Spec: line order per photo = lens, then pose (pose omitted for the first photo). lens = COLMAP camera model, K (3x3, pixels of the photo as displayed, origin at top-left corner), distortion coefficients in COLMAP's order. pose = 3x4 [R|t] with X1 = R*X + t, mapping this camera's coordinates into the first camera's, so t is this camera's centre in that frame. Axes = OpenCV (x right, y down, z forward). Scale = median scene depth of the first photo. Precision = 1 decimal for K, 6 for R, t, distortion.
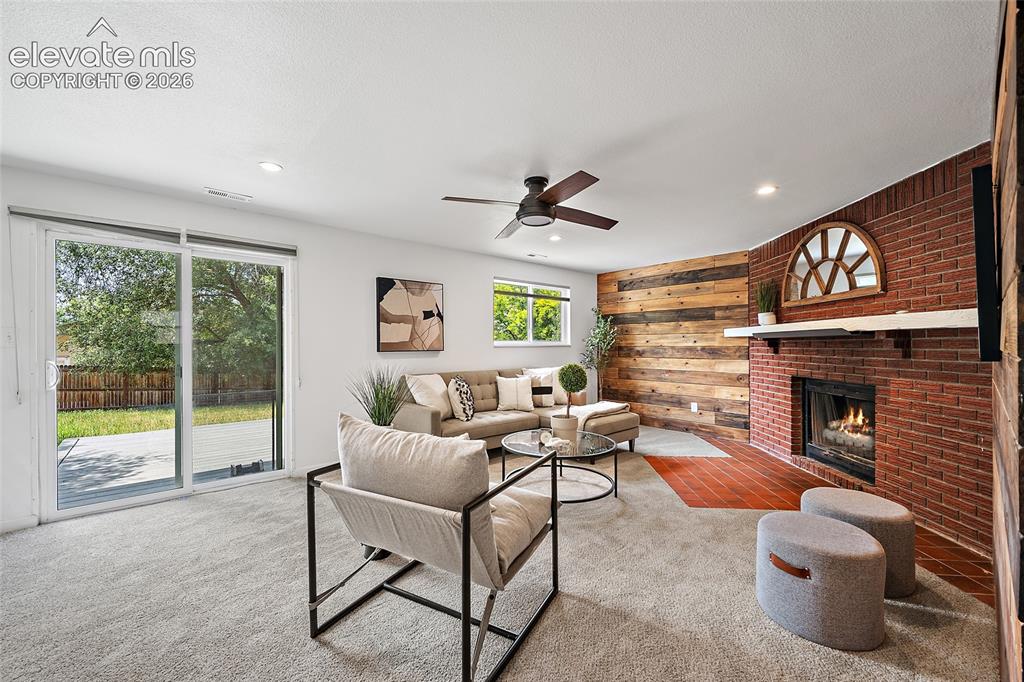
lens RADIAL K [[402.5, 0, 507.4], [0, 402.5, 341.6], [0, 0, 1]] dist [-0.002233, -0.000159]
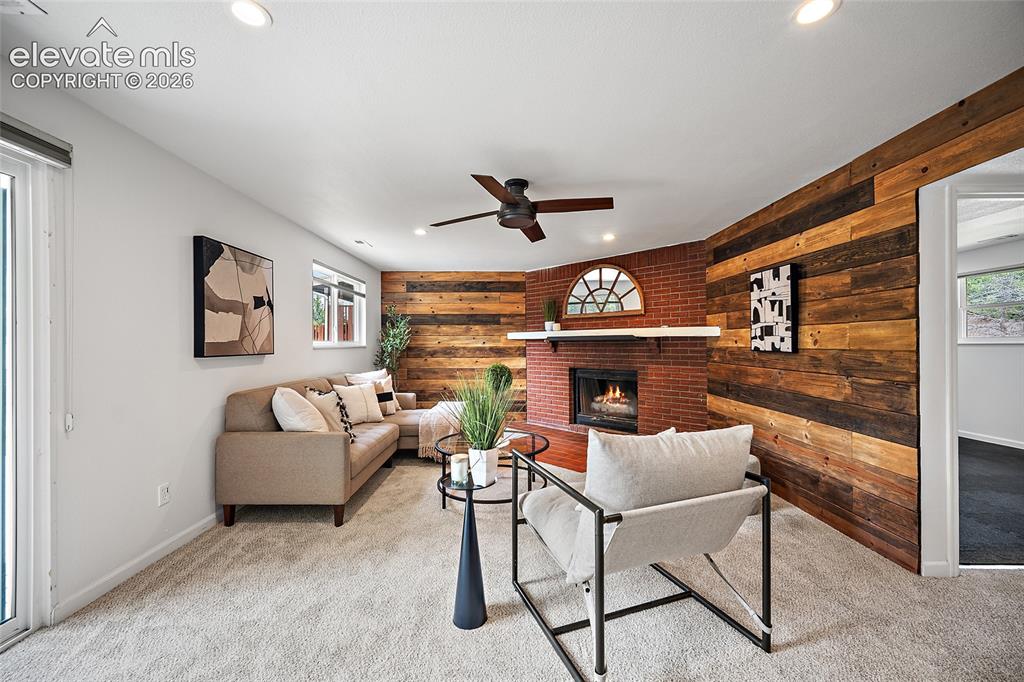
lens RADIAL K [[402.5, 0, 507.4], [0, 402.5, 341.6], [0, 0, 1]] dist [-0.002233, -0.000159]
pose [[0.650679, 0.006584, 0.759325, -0.431963], [-0.005461, 0.999977, -0.003991, 0.000849], [-0.759334, -0.001550, 0.650700, 0.224280]]
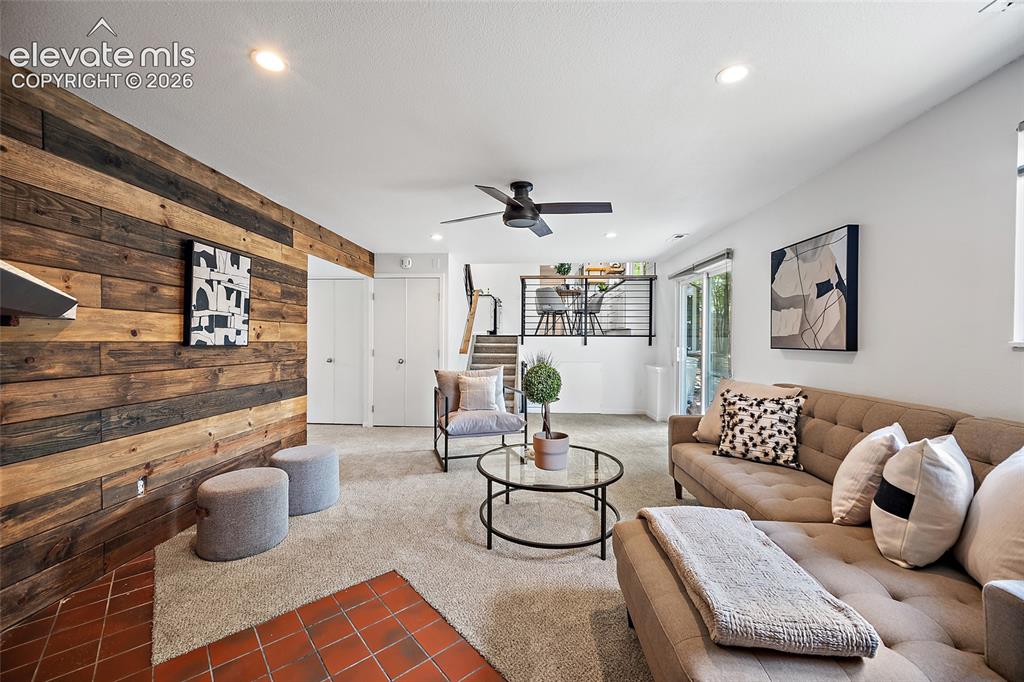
lens RADIAL K [[402.5, 0, 507.4], [0, 402.5, 341.6], [0, 0, 1]] dist [-0.002233, -0.000159]
pose [[-0.690920, 0.005796, -0.722908, 0.529892], [0.004558, 0.999983, 0.003662, 0.006096], [0.722917, -0.000765, -0.690935, 1.046834]]
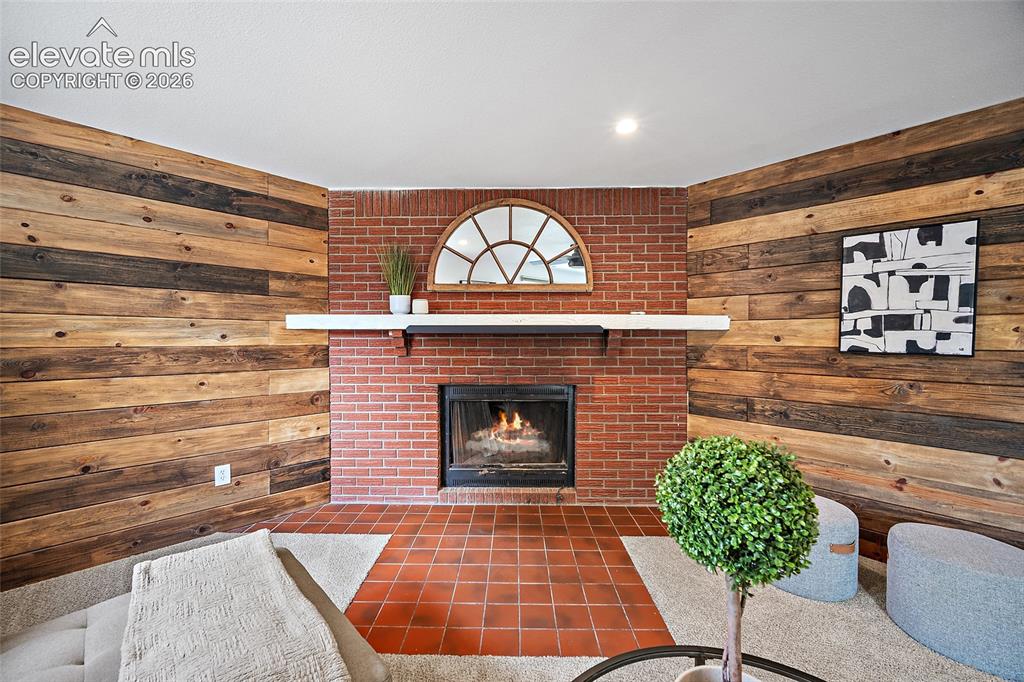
lens RADIAL K [[402.5, 0, 507.4], [0, 402.5, 341.6], [0, 0, 1]] dist [-0.002233, -0.000159]
pose [[-0.067471, -0.002986, 0.997717, -0.034903], [-0.009748, 0.999950, 0.002333, 0.002016], [-0.997674, -0.009568, -0.067496, 0.811006]]
